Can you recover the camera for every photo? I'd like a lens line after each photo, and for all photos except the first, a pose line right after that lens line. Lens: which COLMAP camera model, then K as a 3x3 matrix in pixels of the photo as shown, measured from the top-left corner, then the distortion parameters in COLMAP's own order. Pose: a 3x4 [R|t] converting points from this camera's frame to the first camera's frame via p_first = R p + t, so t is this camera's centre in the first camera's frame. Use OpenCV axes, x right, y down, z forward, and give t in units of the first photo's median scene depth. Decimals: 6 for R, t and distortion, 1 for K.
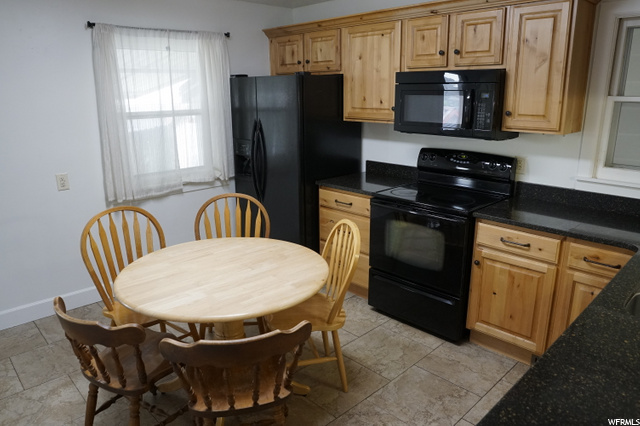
lens RADIAL K [[447.1, 0, 322.4], [0, 447.1, 212.1], [0, 0, 1]] dist [-0.057050, 0.006944]
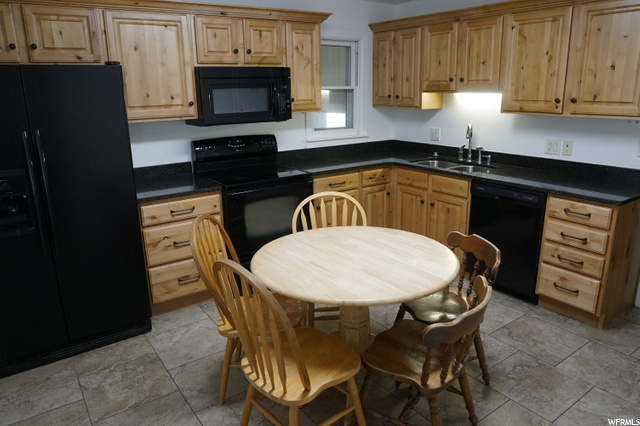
lens RADIAL K [[447.1, 0, 322.4], [0, 447.1, 211.6], [0, 0, 1]] dist [-0.057050, 0.006944]
pose [[0.151774, -0.259867, 0.953642, -0.927549], [0.275101, 0.937803, 0.211768, -0.157937], [-0.949360, 0.230207, 0.213824, 0.662441]]
